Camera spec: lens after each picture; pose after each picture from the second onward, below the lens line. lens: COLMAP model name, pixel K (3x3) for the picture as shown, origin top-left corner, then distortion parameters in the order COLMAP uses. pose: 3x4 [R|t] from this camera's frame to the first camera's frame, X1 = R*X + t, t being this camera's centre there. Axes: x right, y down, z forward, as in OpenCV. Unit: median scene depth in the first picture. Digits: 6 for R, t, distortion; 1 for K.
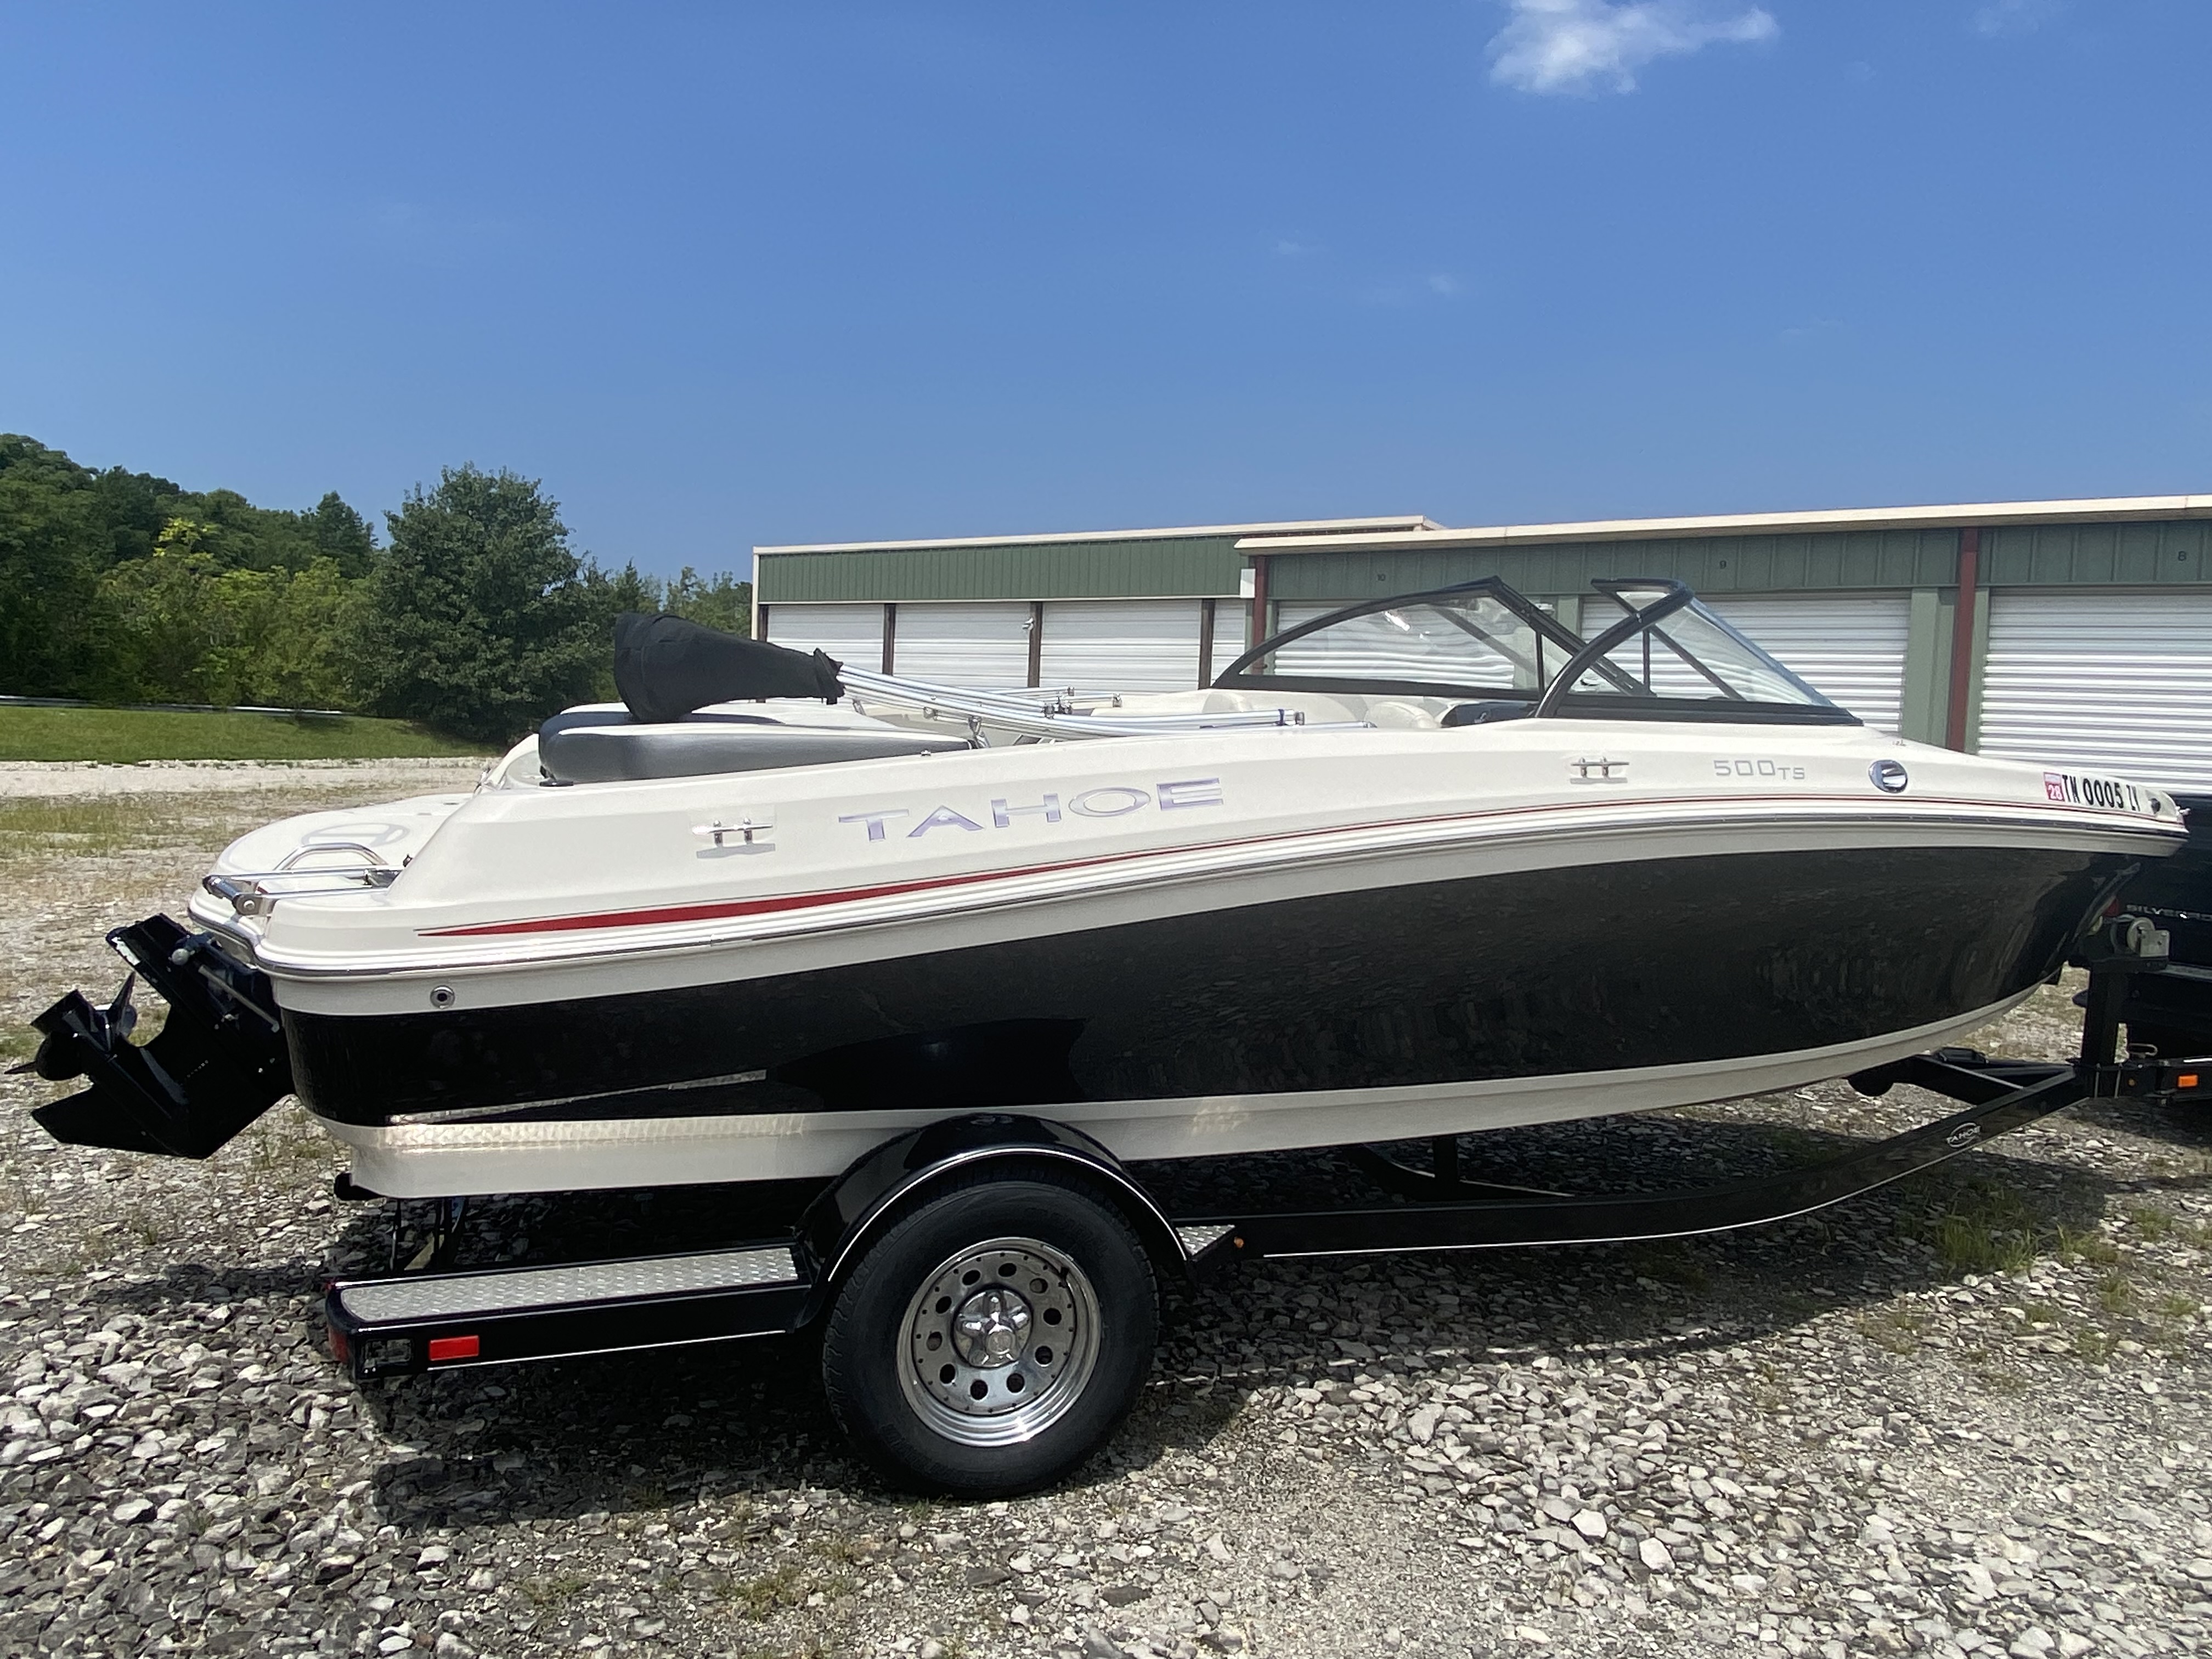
lens RADIAL K [[1568.1, 0, 1104.6], [0, 1568.1, 801.2], [0, 0, 1]] dist [0.087766, -0.110375]
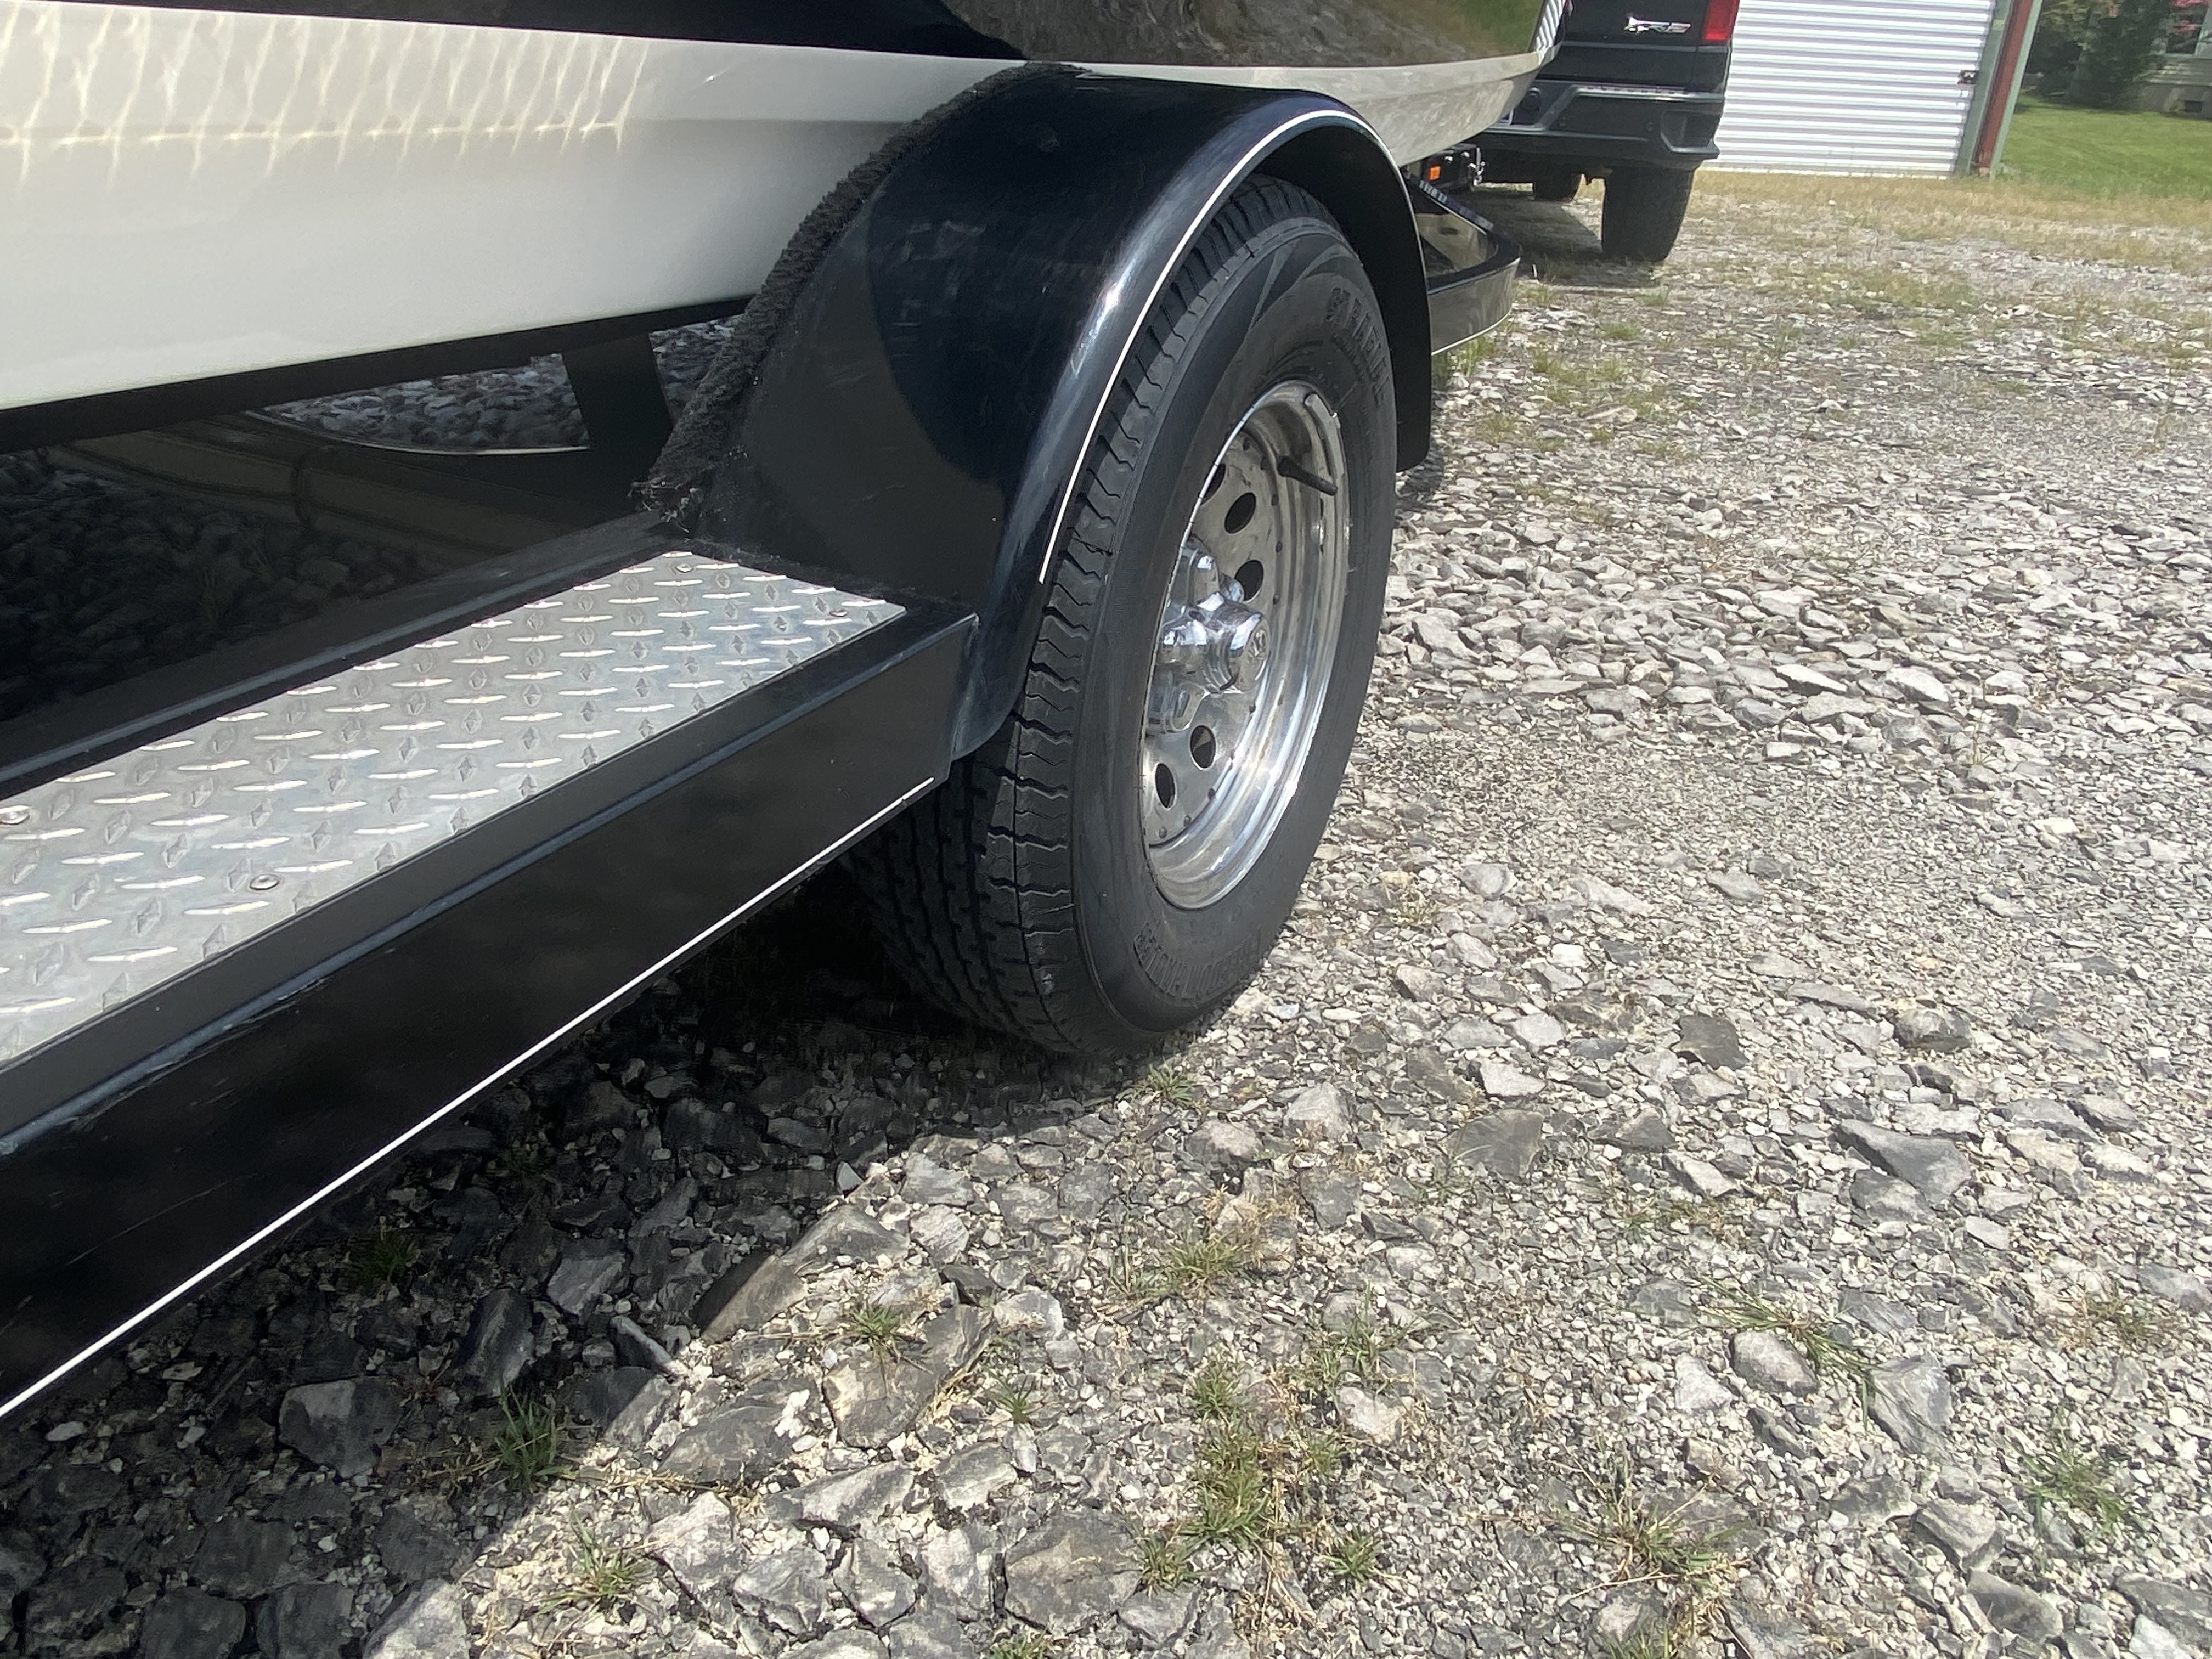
lens RADIAL K [[1568.1, 0, 1104.6], [0, 1568.1, 801.2], [0, 0, 1]] dist [0.087766, -0.110375]
pose [[0.701190, -0.314927, 0.639651, -0.345187], [0.030348, 0.909529, 0.414531, 0.205150], [-0.712328, -0.271253, 0.647310, 0.739663]]
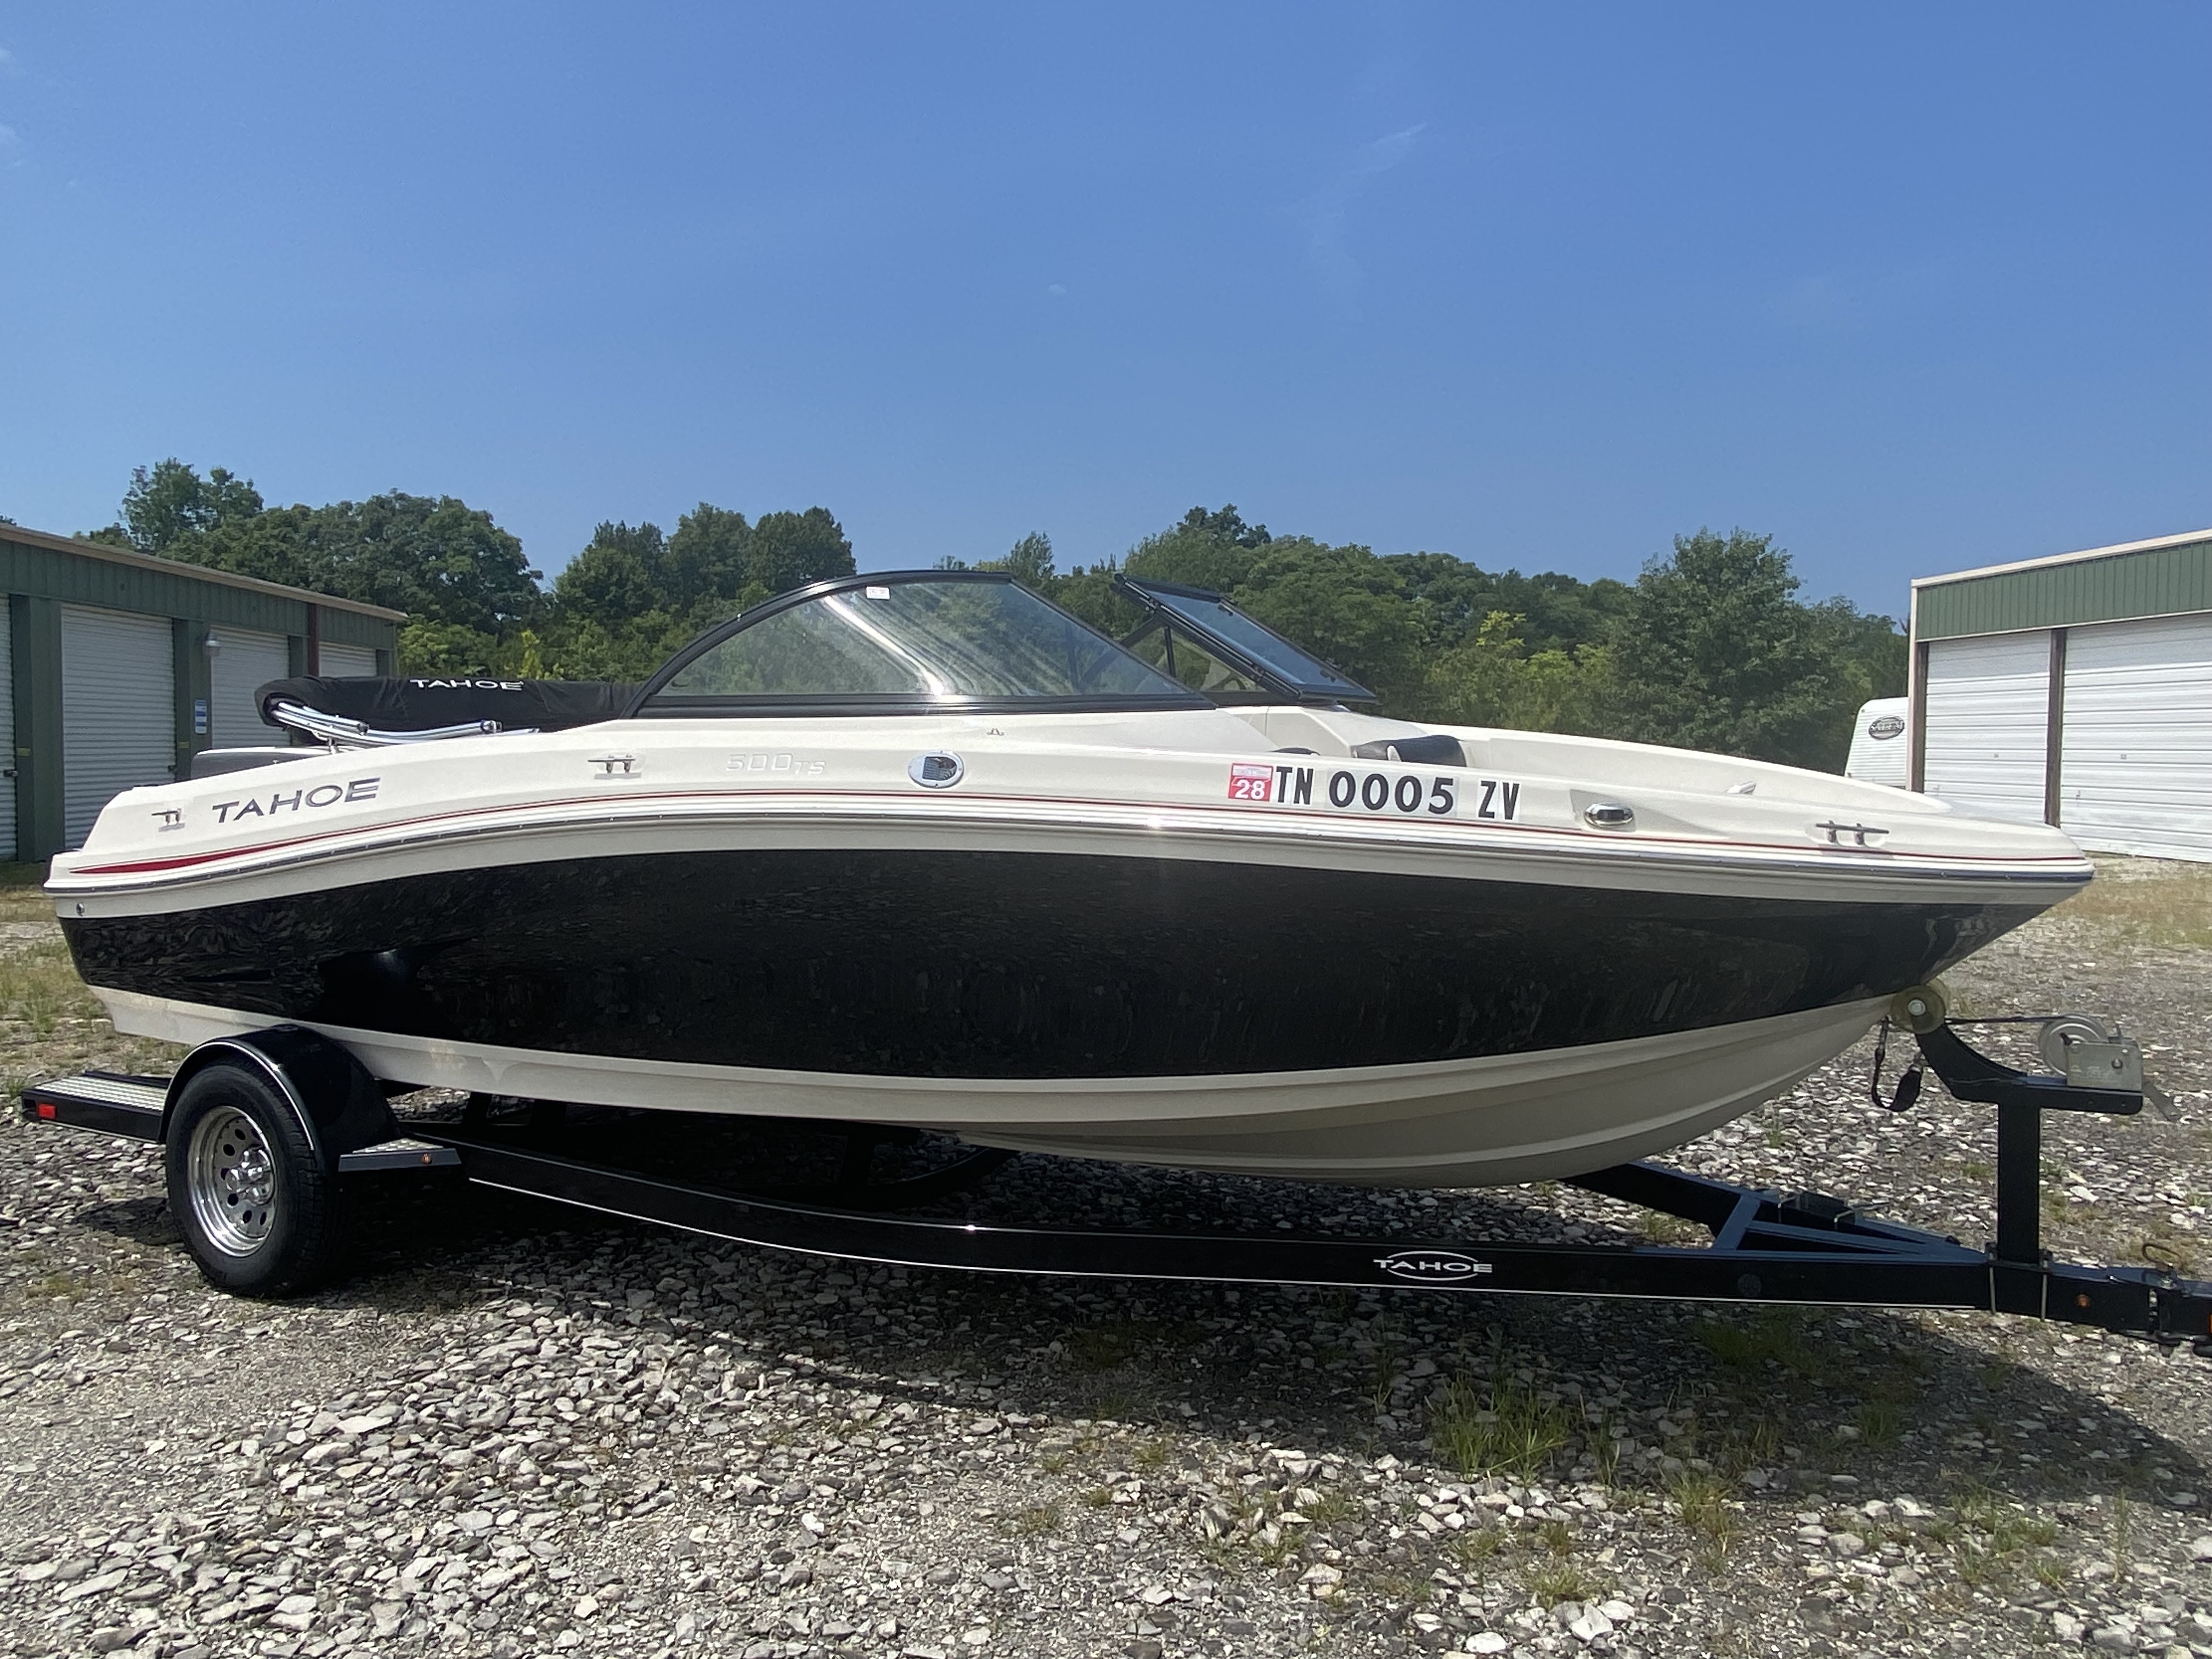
lens RADIAL K [[1568.1, 0, 1104.6], [0, 1568.1, 801.2], [0, 0, 1]] dist [0.087766, -0.110375]
pose [[0.675878, -0.007062, -0.736980, 1.458102], [-0.022825, 0.999274, -0.030508, 0.031791], [0.736660, 0.037441, 0.675226, 0.588939]]
